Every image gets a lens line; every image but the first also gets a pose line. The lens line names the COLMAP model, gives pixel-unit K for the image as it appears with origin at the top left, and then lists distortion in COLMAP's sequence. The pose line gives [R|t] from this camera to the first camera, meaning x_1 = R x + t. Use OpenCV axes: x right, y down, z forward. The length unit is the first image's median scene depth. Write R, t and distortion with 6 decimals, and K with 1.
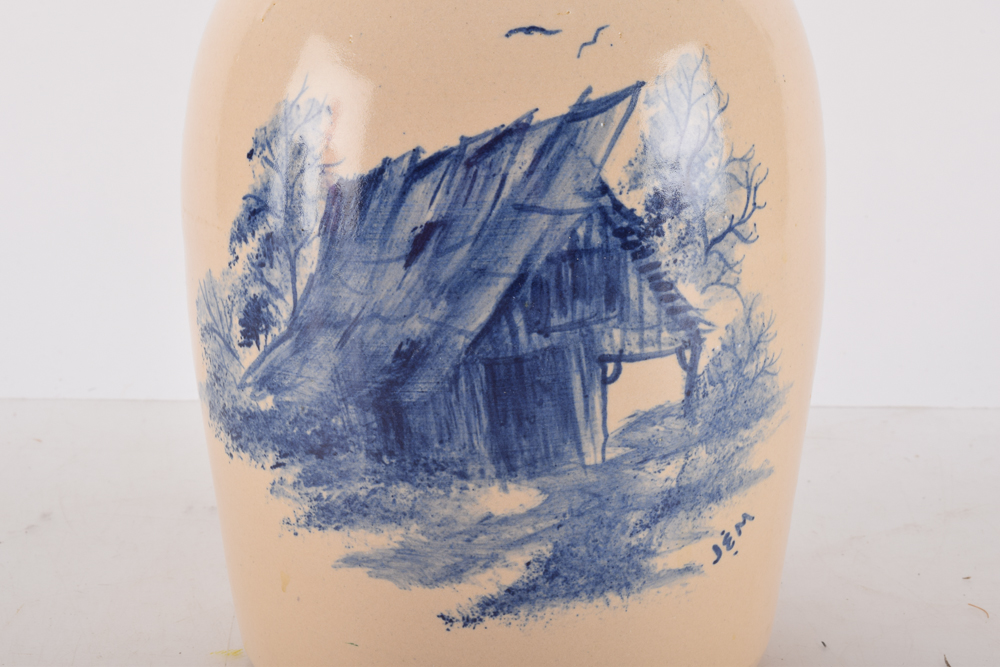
lens RADIAL K [[2208.5, 0, 500.0], [0, 2208.5, 334.9], [0, 0, 1]] dist [0.044549, 0.000000]
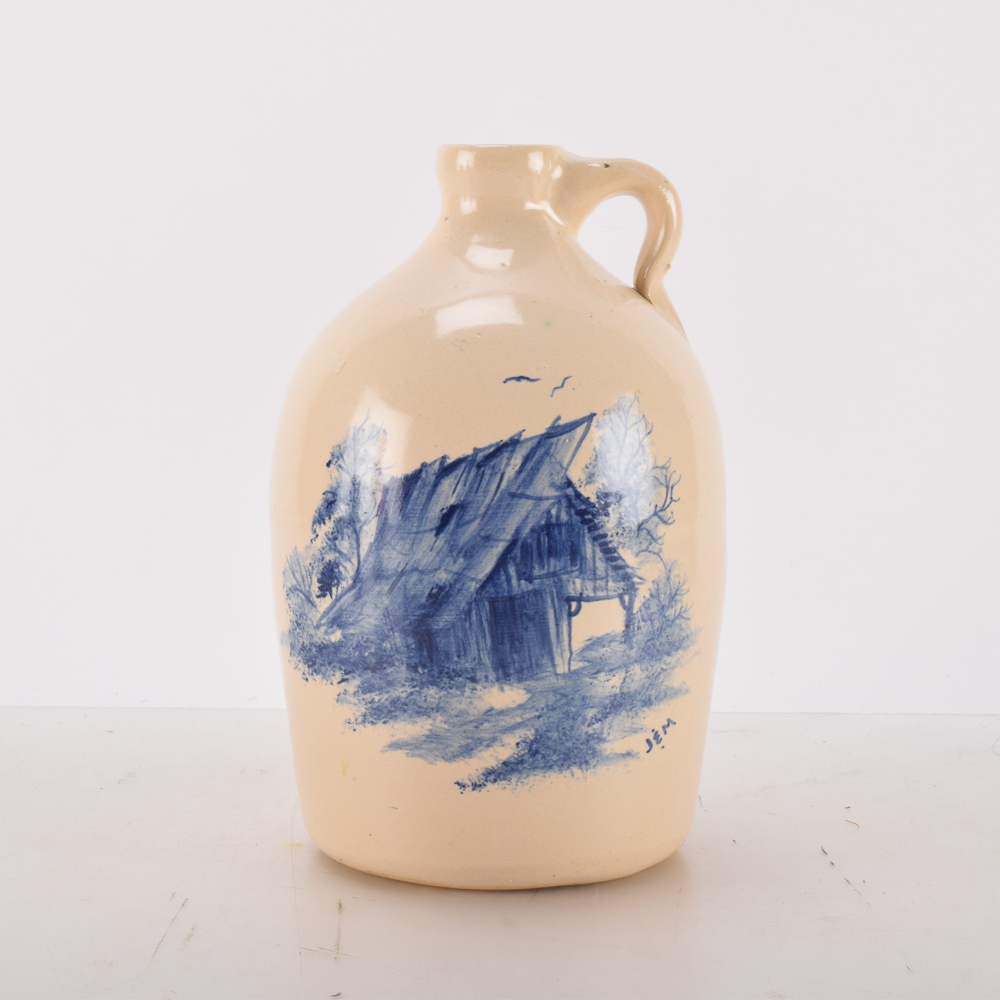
lens RADIAL K [[2813.5, 0, 499.9], [0, 2813.5, 499.6], [0, 0, 1]] dist [-0.077135, 0.000000]
pose [[0.999816, 0.002664, 0.018976, -0.034645], [-0.000198, 0.991674, -0.128773, 0.183801], [-0.019161, 0.128746, 0.991492, -0.857591]]
